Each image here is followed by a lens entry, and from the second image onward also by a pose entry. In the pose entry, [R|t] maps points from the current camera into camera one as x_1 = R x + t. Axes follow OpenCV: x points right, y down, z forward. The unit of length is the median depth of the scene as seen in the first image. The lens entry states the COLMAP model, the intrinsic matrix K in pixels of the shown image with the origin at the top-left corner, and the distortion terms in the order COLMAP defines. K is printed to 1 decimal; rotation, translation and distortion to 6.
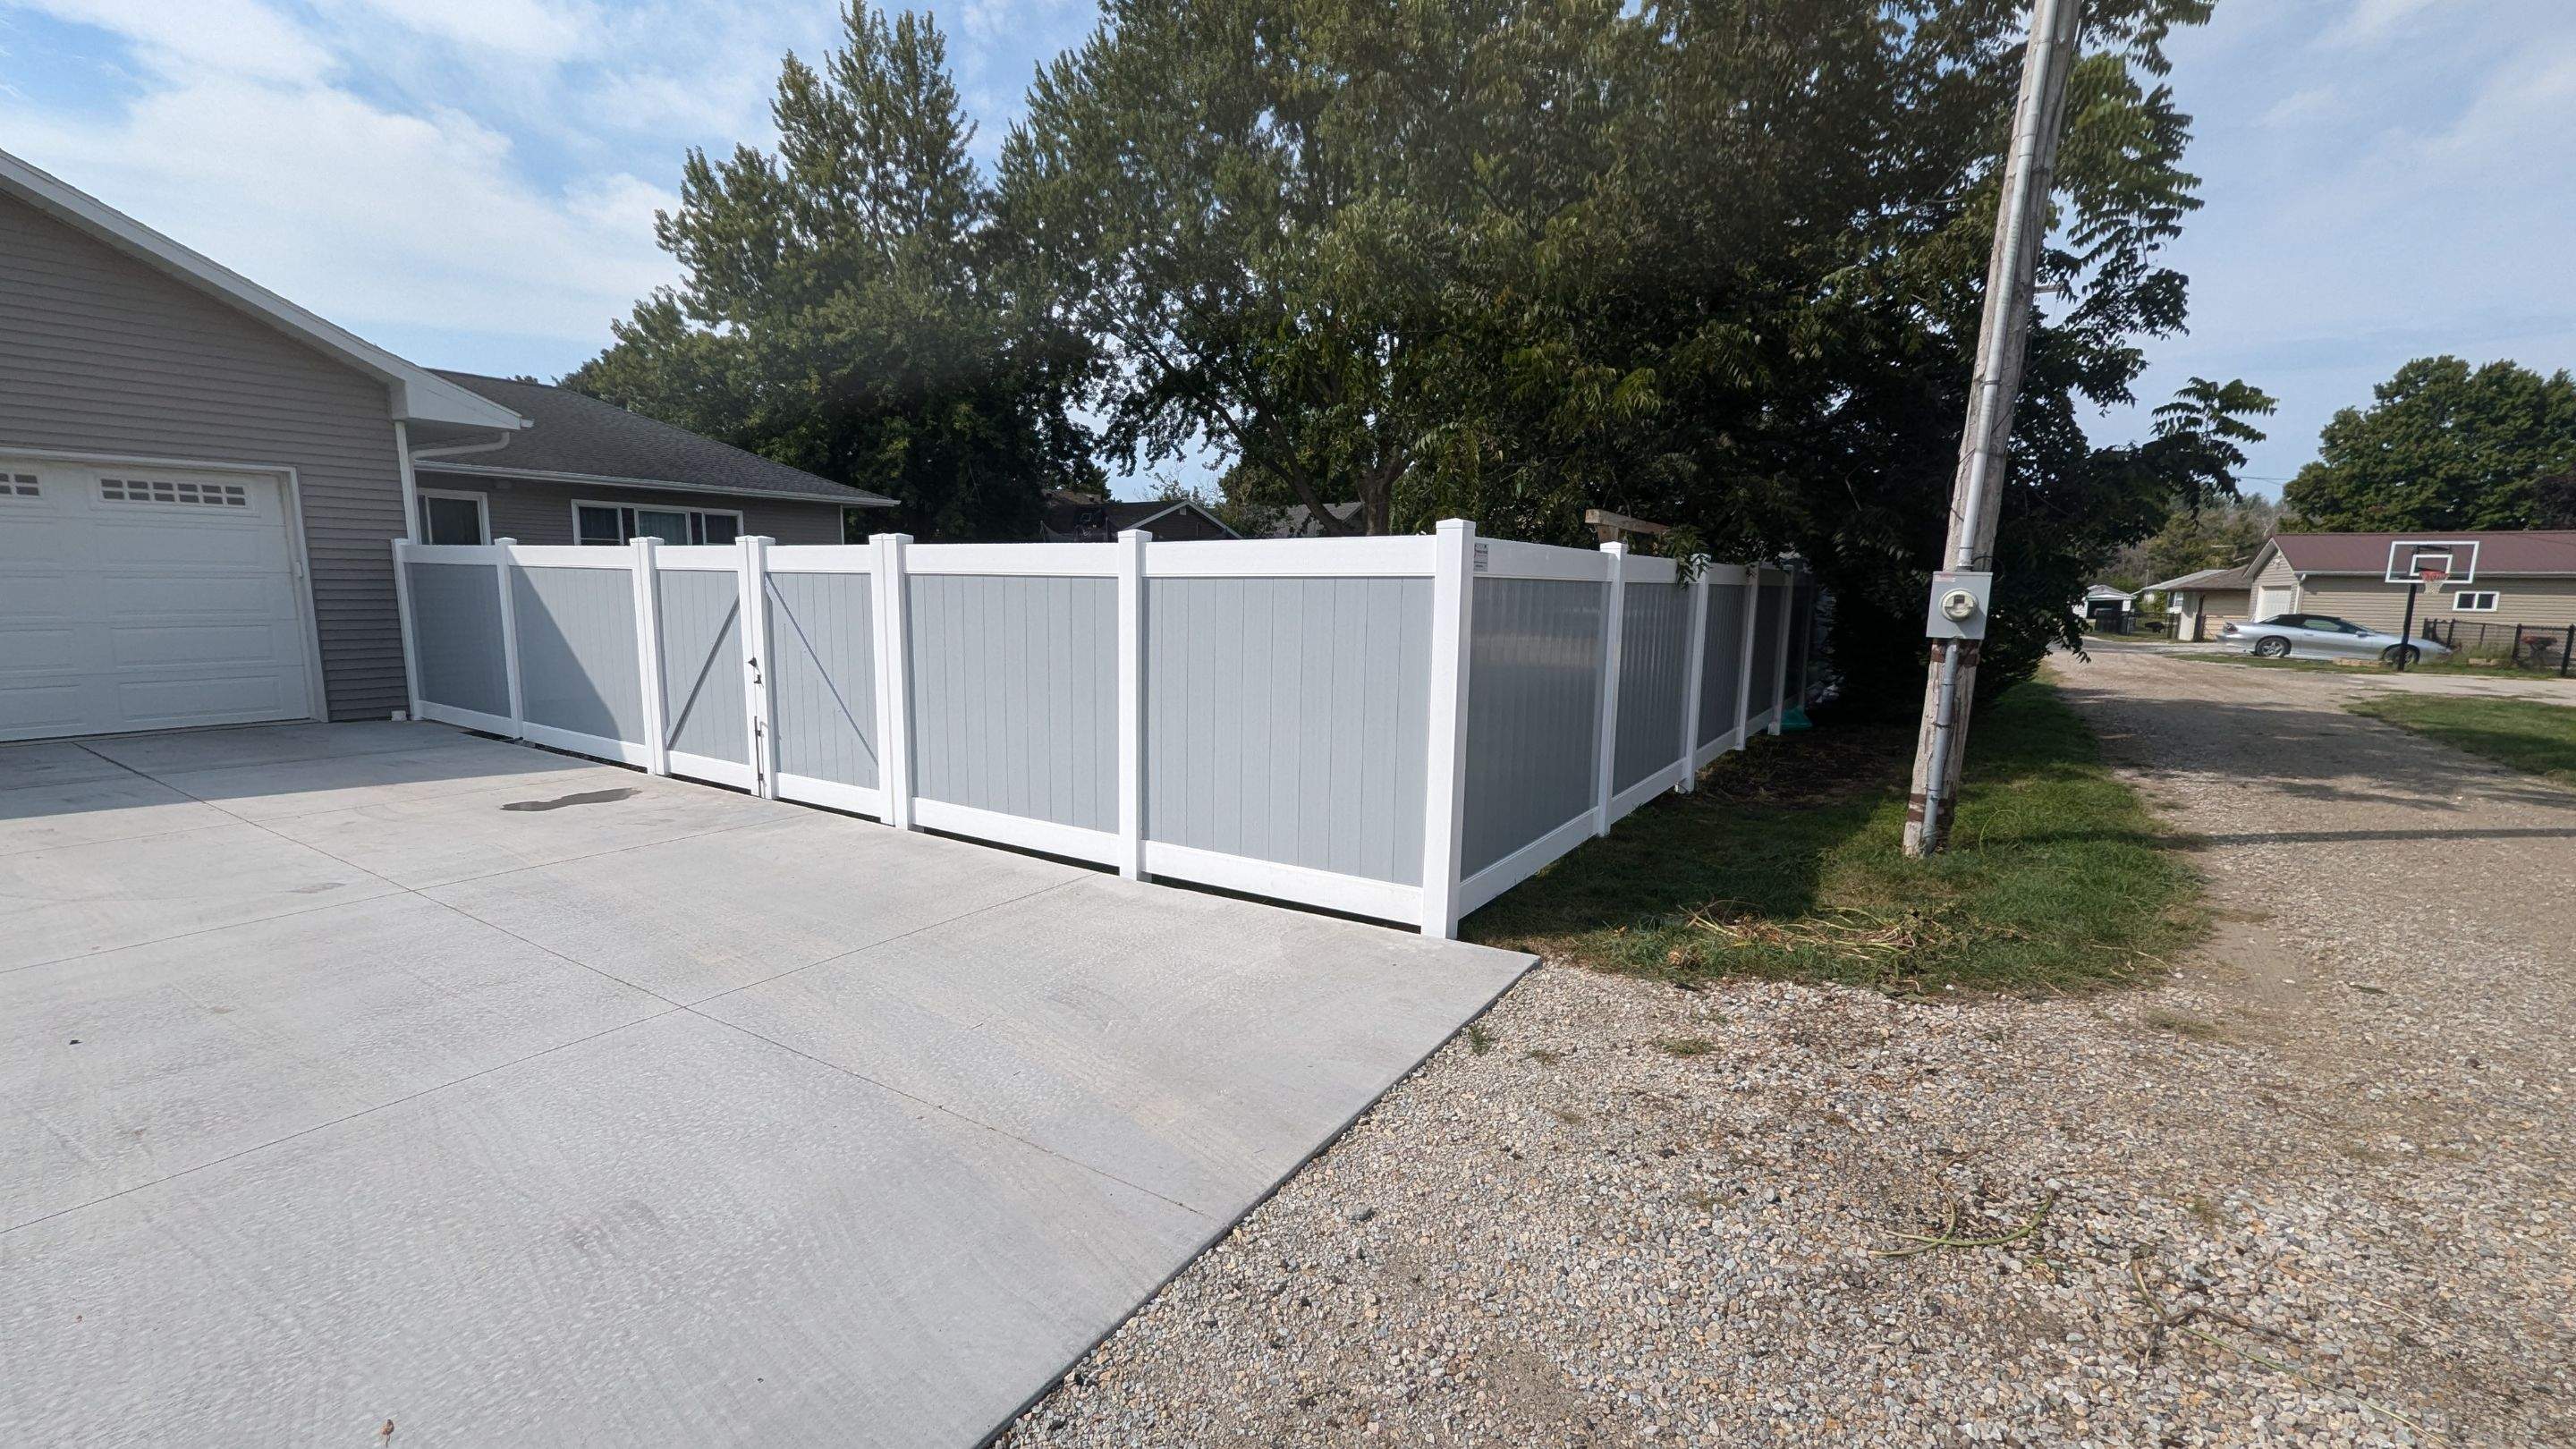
lens RADIAL K [[1052.8, 0, 1287.5], [0, 1052.8, 728.8], [0, 0, 1]] dist [-0.002227, -0.008966]
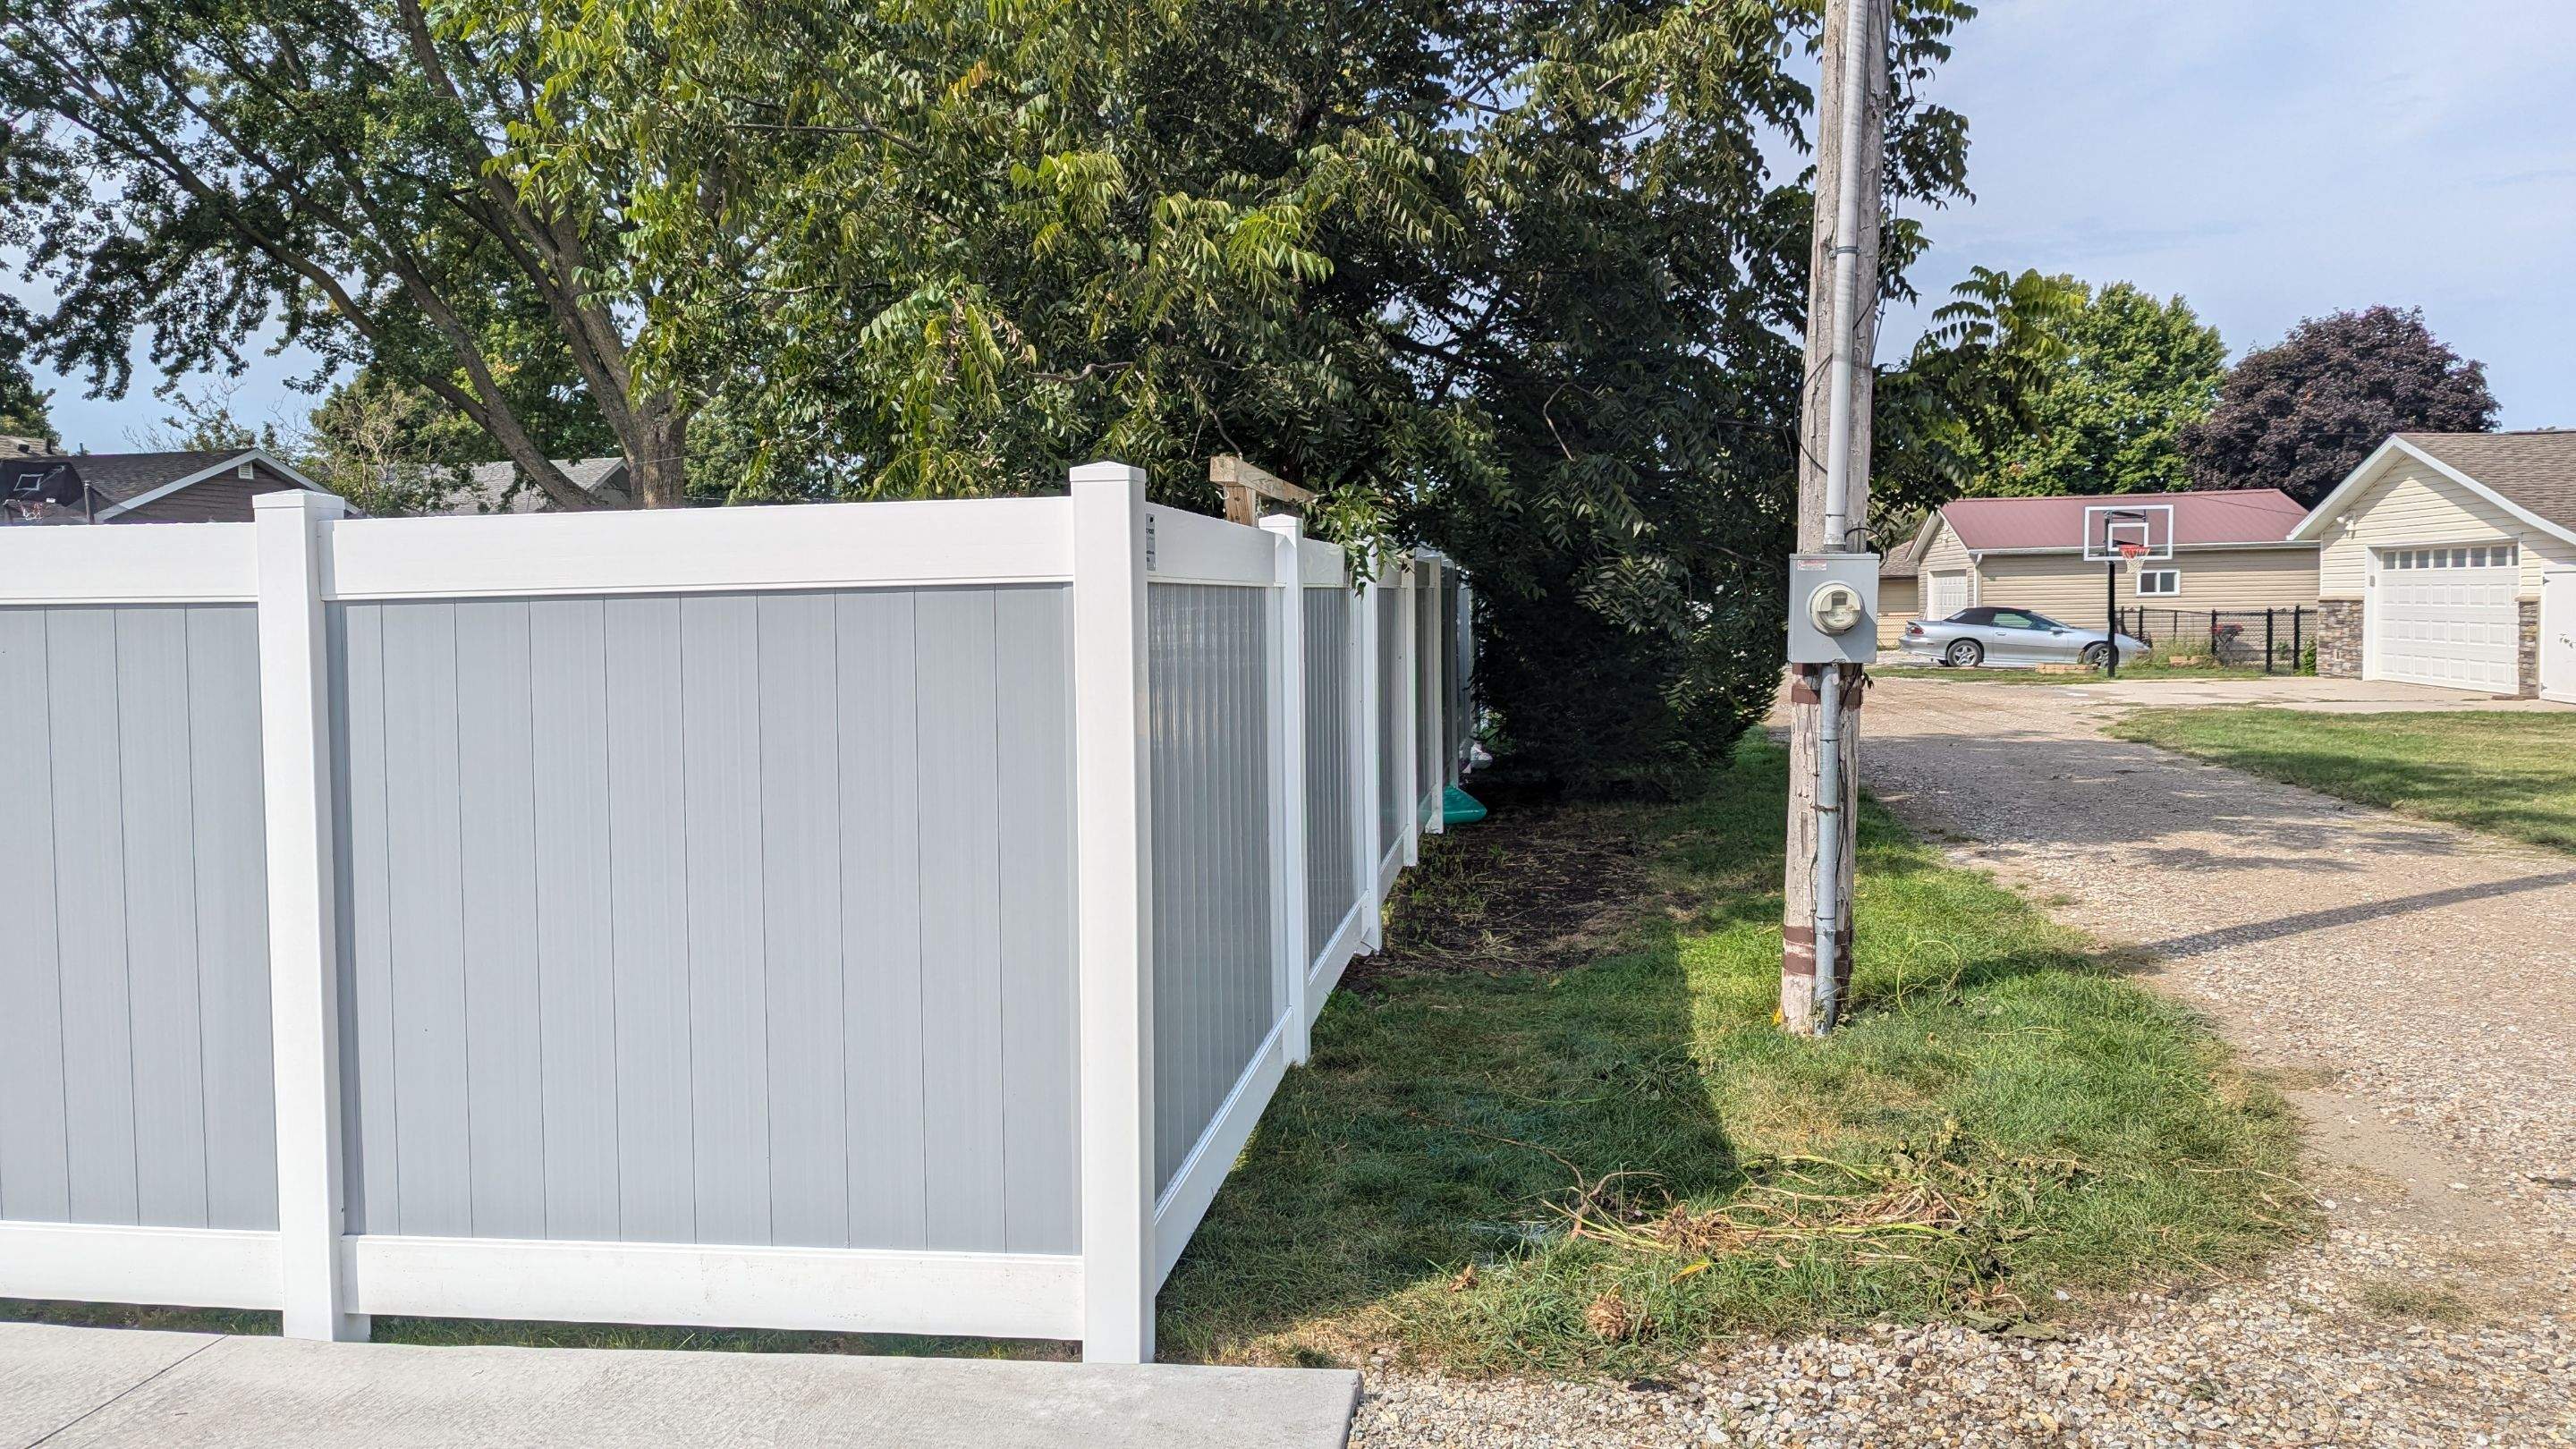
lens RADIAL K [[1823.8, 0, 1277.4], [0, 1823.8, 699.4], [0, 0, 1]] dist [0.061506, -0.061780]
pose [[0.915578, -0.051127, 0.398877, -0.049466], [0.083576, 0.994420, -0.064377, -0.015514], [-0.393360, 0.092279, 0.914742, 0.106309]]
